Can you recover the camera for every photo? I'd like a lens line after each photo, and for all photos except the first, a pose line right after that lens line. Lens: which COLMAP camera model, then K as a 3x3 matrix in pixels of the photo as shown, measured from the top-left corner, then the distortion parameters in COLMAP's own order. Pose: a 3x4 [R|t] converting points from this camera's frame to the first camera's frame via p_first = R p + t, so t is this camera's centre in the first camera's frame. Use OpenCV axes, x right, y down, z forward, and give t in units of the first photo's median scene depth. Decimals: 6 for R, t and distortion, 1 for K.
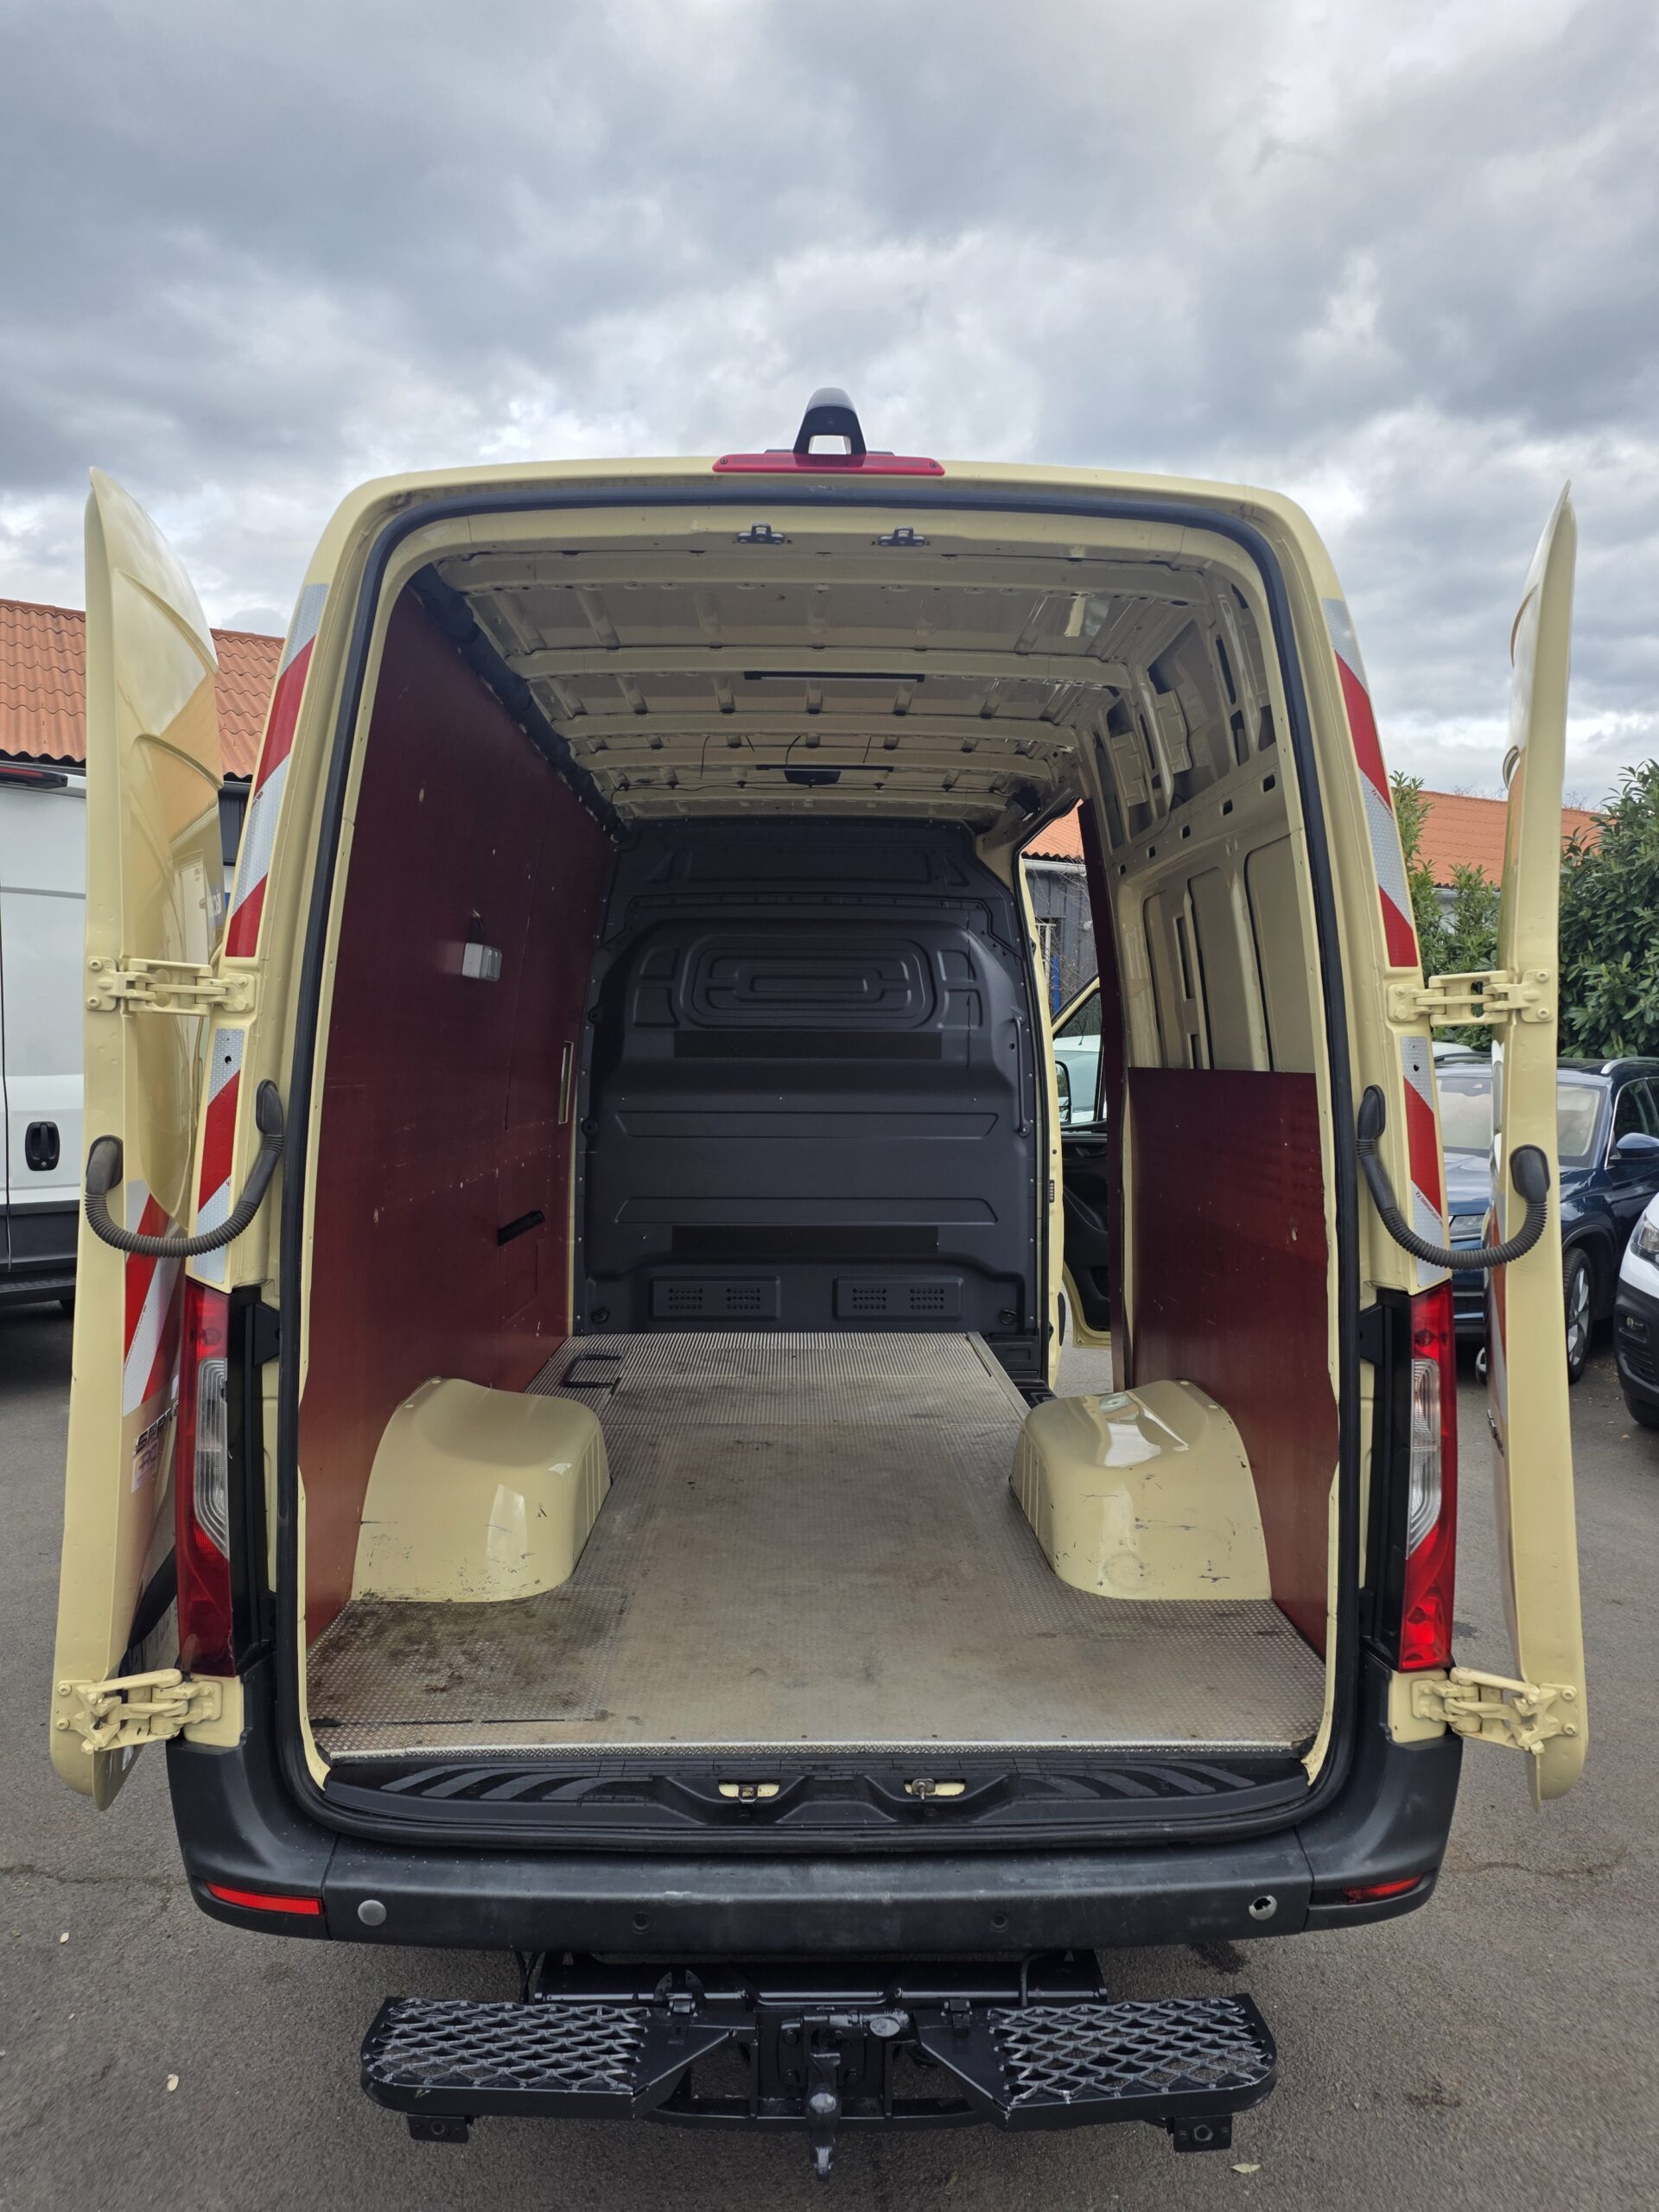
lens RADIAL K [[1488.6, 0, 828.1], [0, 1488.6, 1101.6], [0, 0, 1]] dist [0.001729, -0.006542]
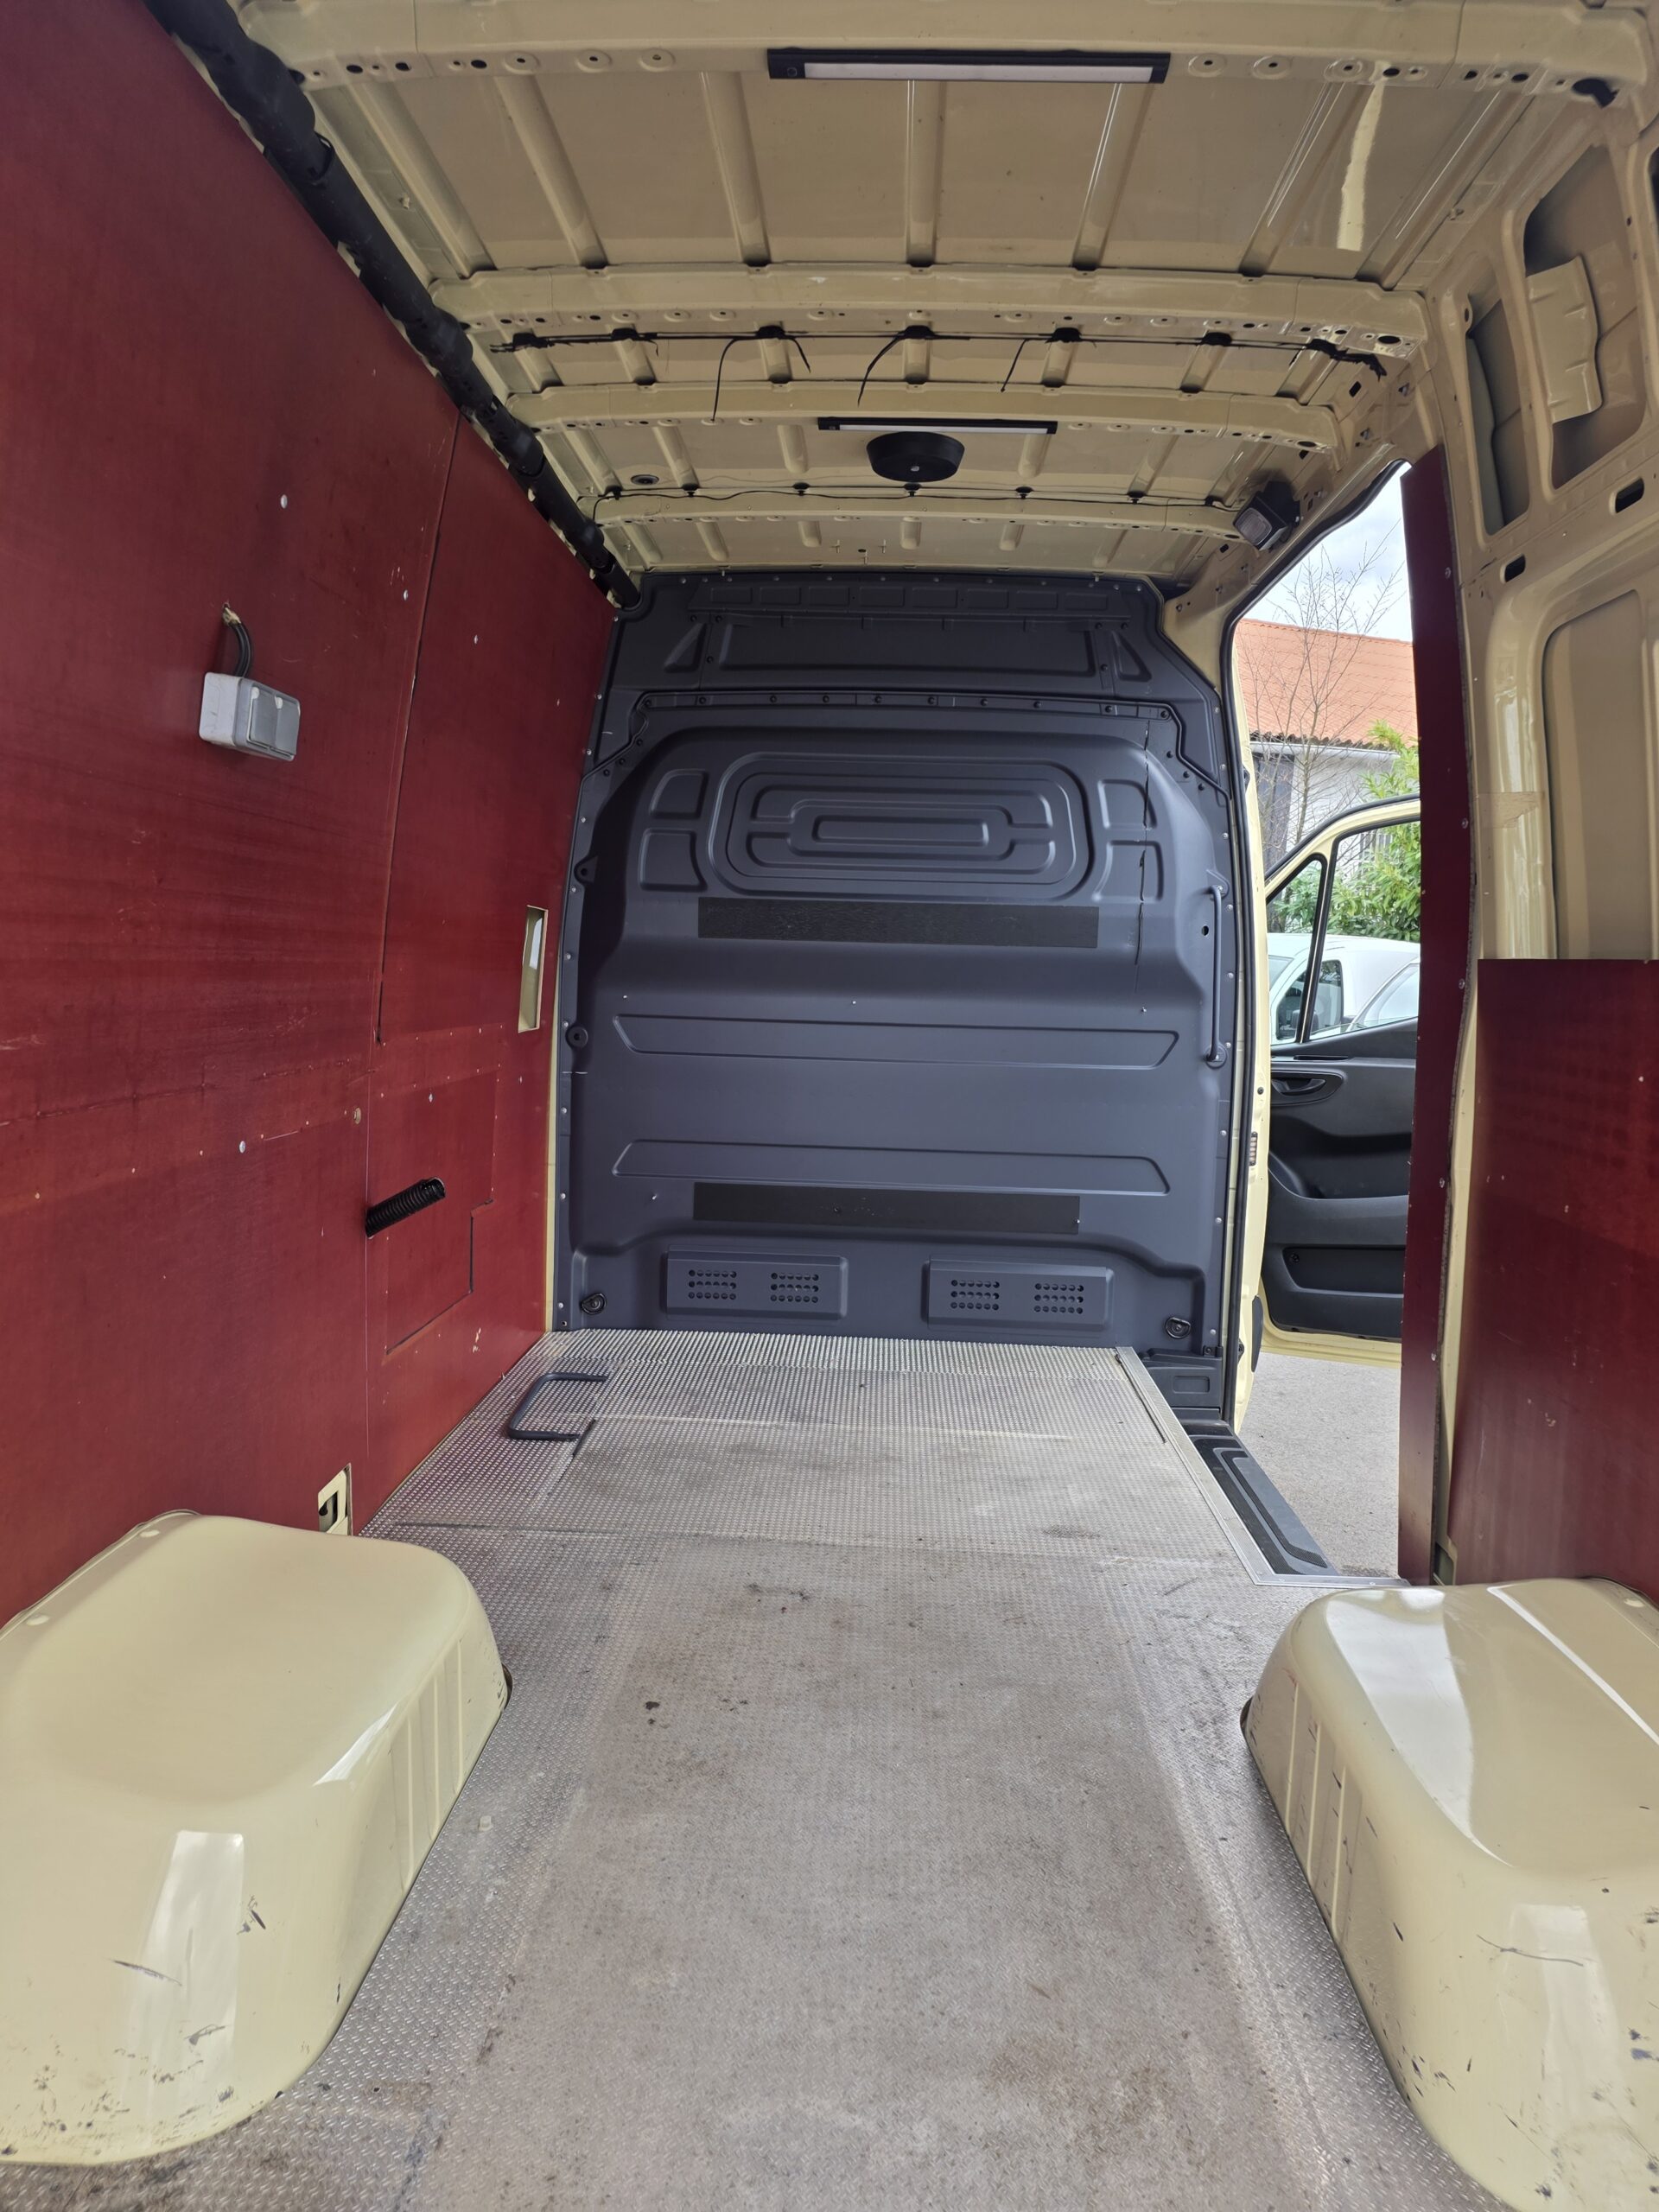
lens RADIAL K [[1488.6, 0, 822.8], [0, 1488.6, 1145.0], [0, 0, 1]] dist [0.001729, -0.006542]
pose [[0.997405, 0.030372, -0.065269, -0.000054], [-0.024116, 0.995226, 0.094573, -0.000754], [0.067830, -0.092753, 0.993376, 0.322953]]
